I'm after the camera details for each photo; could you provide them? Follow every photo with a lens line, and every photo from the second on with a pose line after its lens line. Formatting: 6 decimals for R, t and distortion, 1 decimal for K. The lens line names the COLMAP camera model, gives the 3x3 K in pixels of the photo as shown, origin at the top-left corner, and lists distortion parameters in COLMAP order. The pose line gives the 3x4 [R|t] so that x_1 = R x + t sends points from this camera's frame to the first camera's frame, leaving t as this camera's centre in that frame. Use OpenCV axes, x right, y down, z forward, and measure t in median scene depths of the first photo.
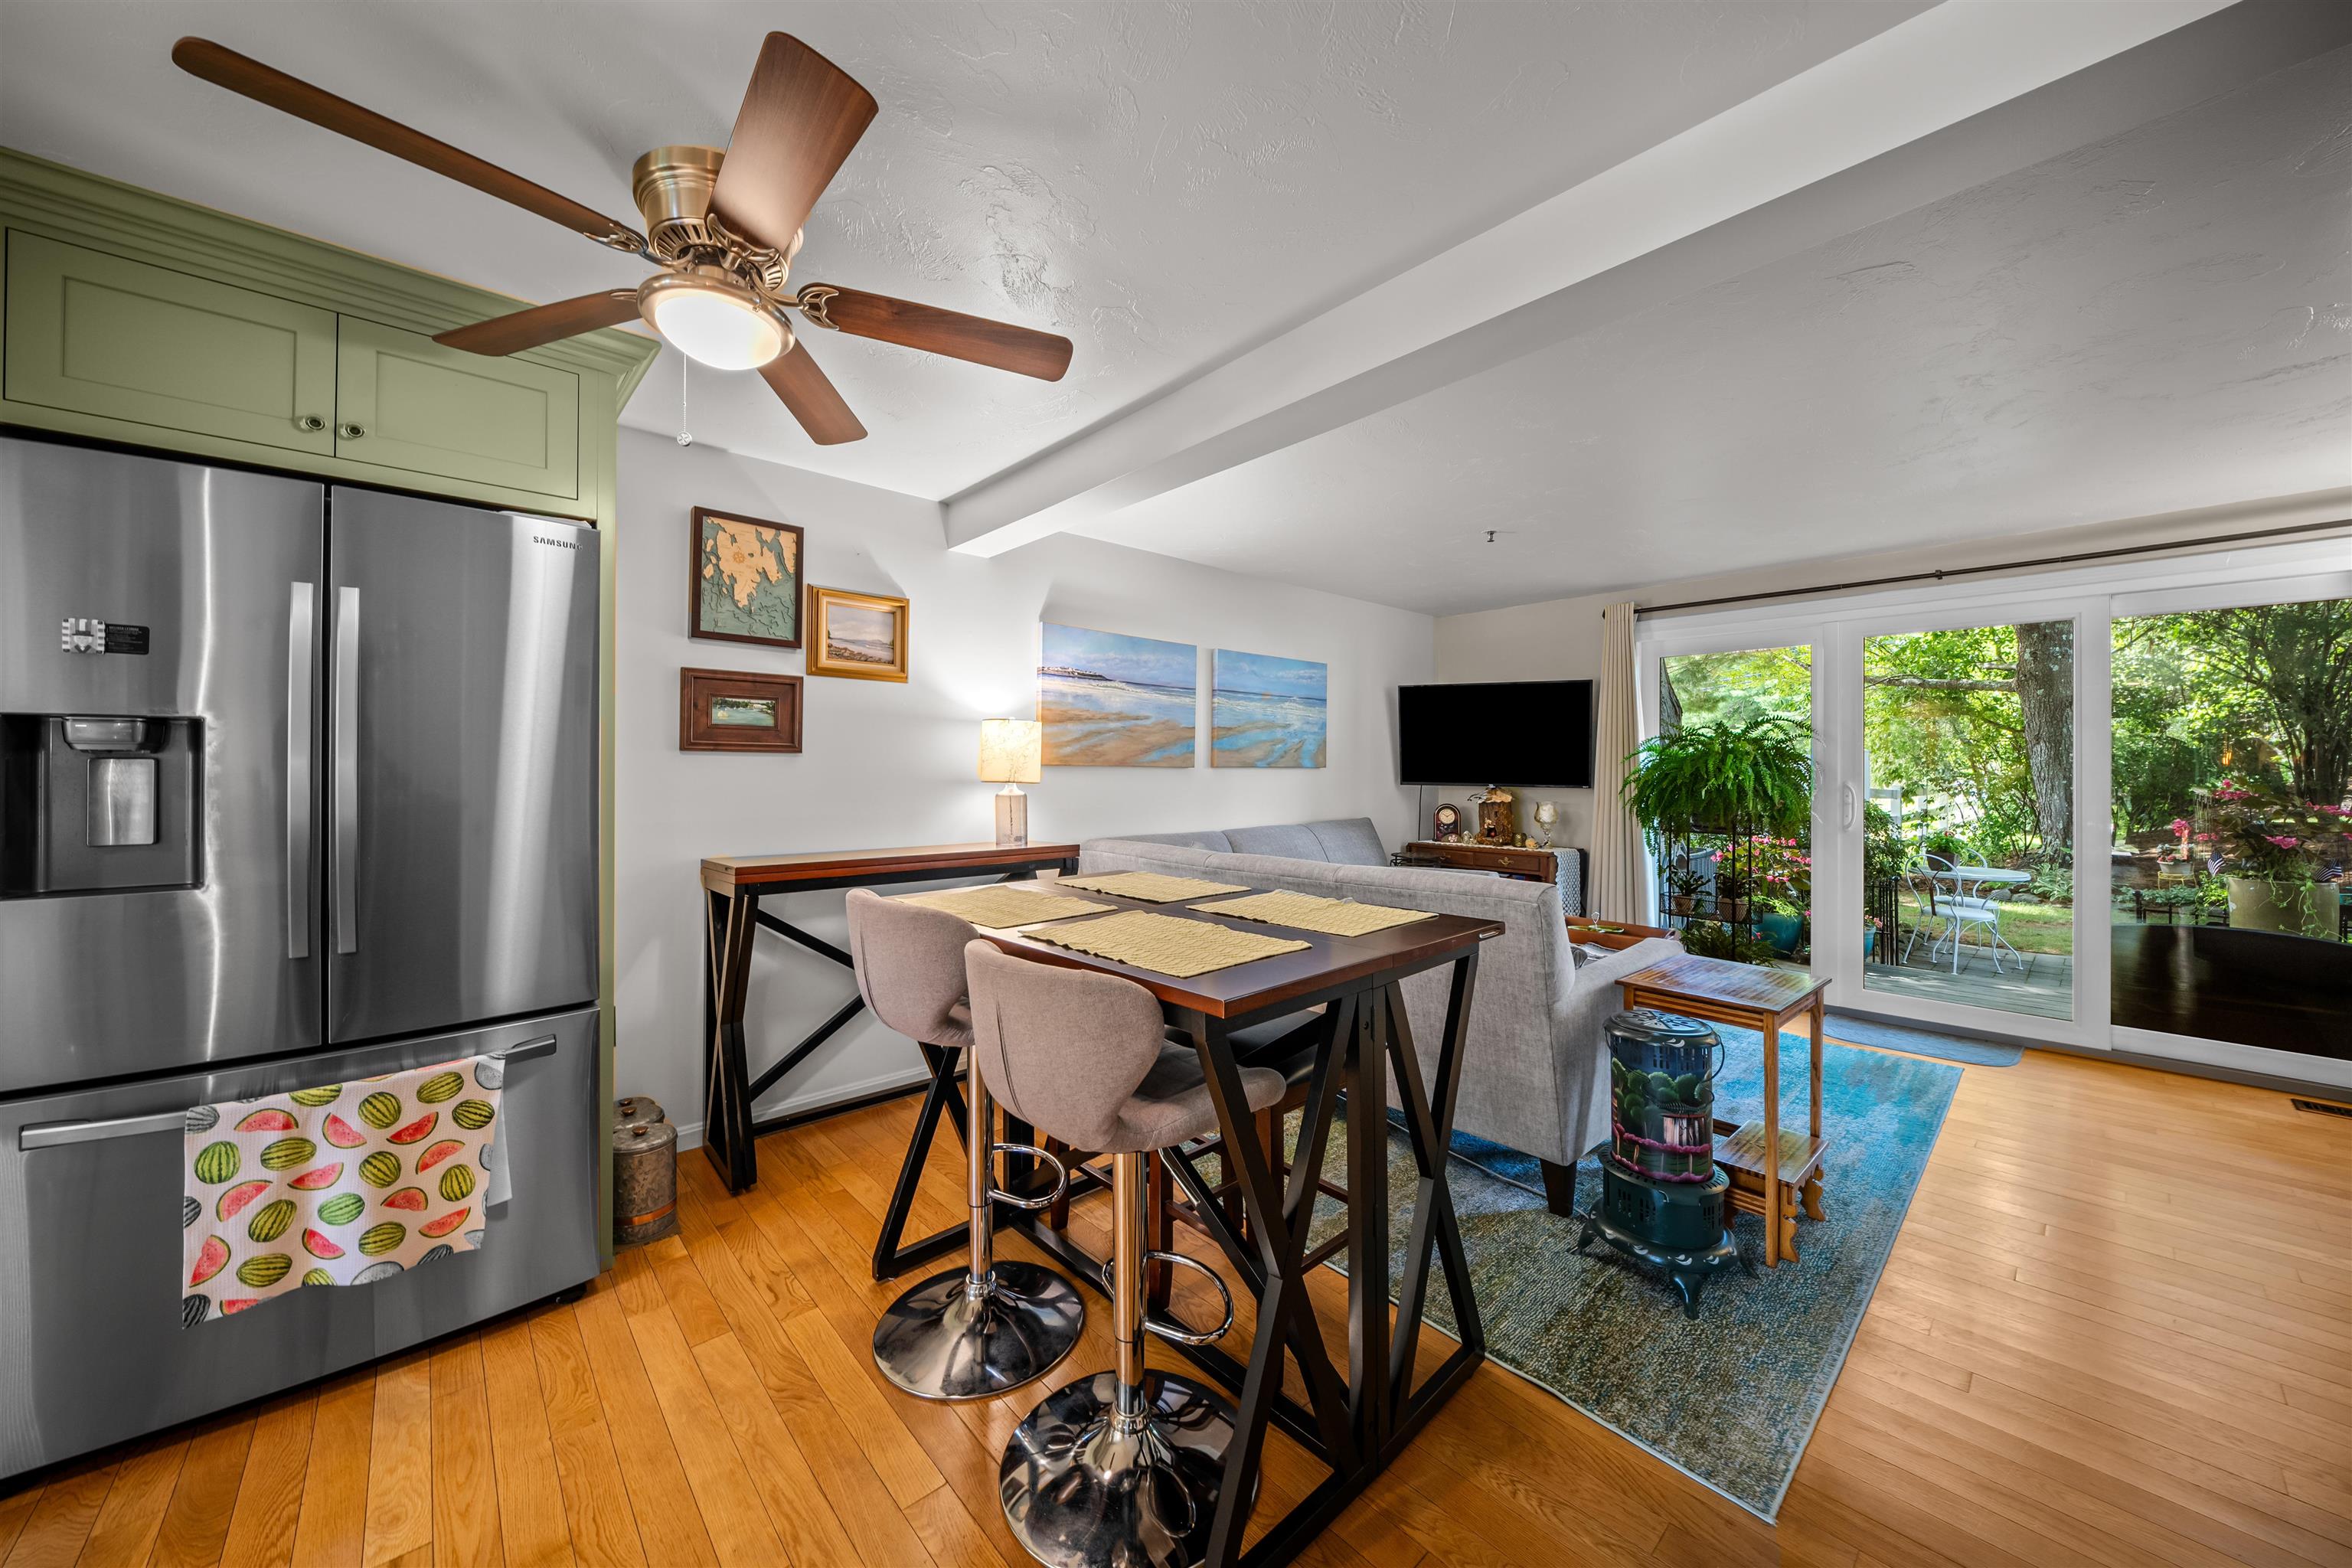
lens RADIAL K [[839.6, 0, 1157.7], [0, 839.6, 762.2], [0, 0, 1]] dist [0.000102, -0.004786]
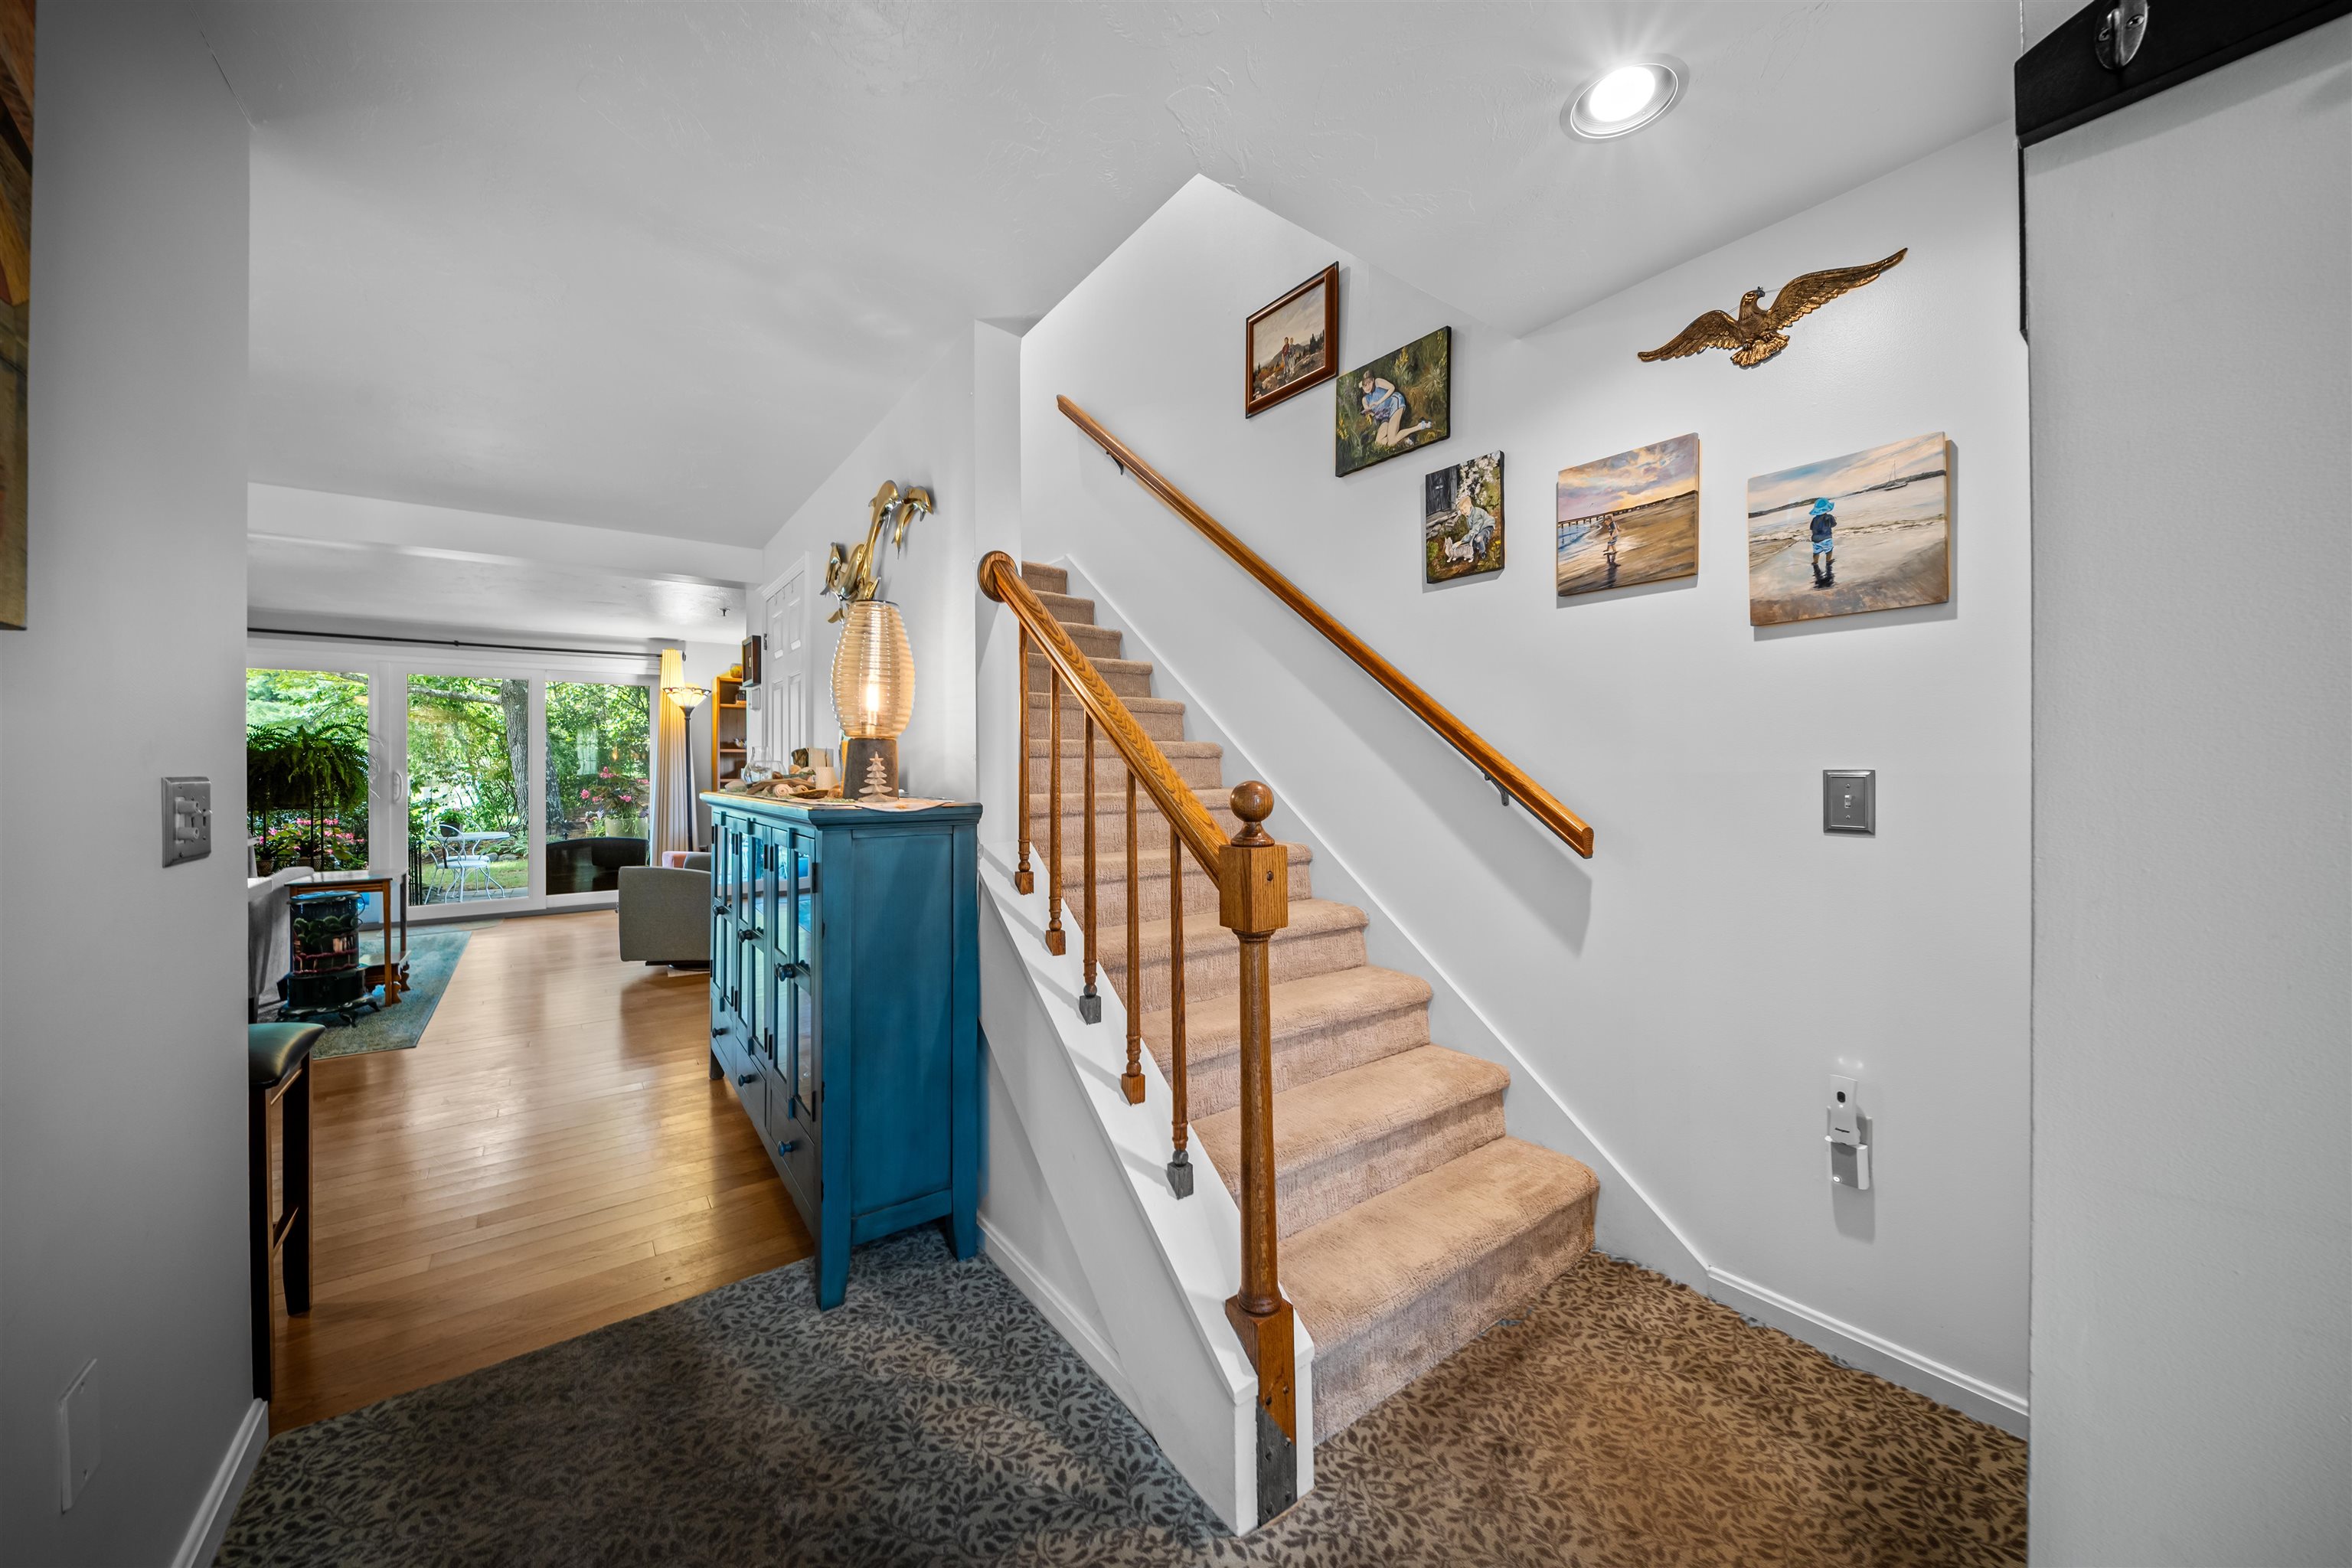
lens RADIAL K [[838.0, 0, 1180.7], [0, 838.0, 769.5], [0, 0, 1]] dist [0.011542, -0.007281]
pose [[0.093270, -0.009038, 0.995600, -0.593542], [-0.003686, 0.999949, 0.009423, 0.003153], [-0.995634, -0.004548, 0.093232, -0.585557]]
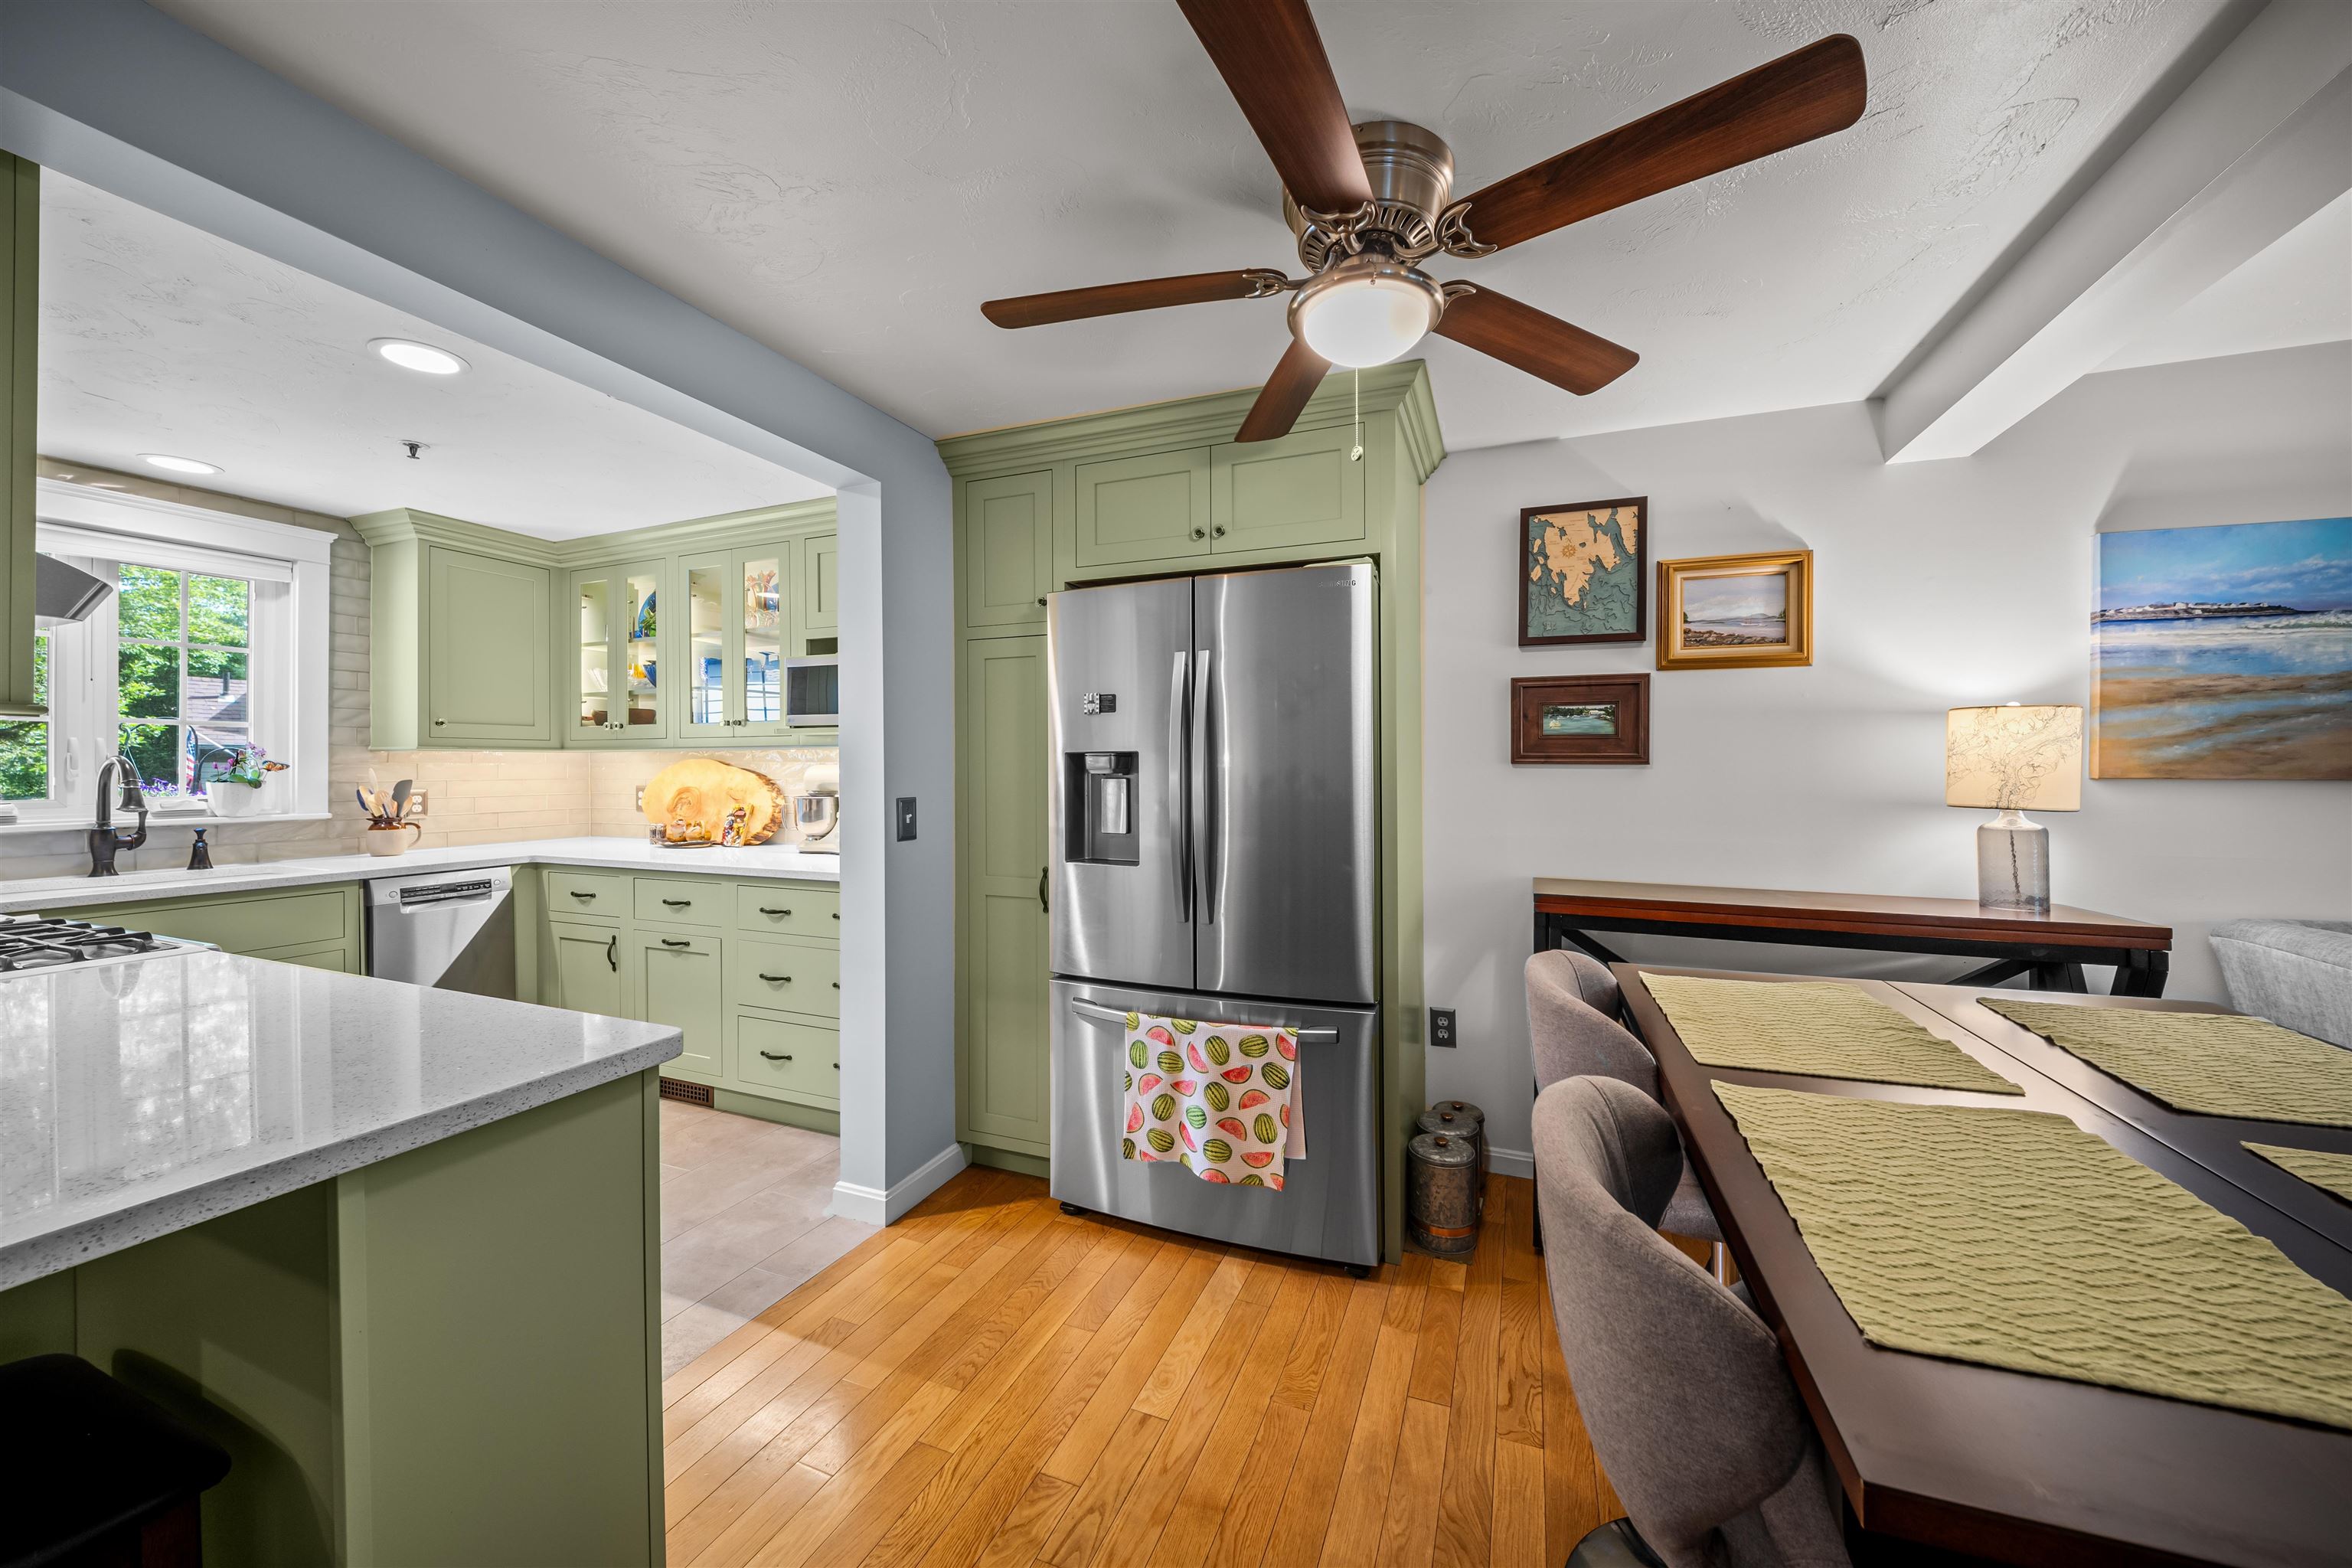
lens RADIAL K [[822.0, 0, 1175.3], [0, 822.0, 764.0], [0, 0, 1]] dist [0.000628, -0.004595]
pose [[0.444662, -0.007590, -0.895666, 0.081391], [0.009384, 0.999949, -0.003815, -0.010112], [0.895649, -0.006709, 0.444711, 0.166439]]
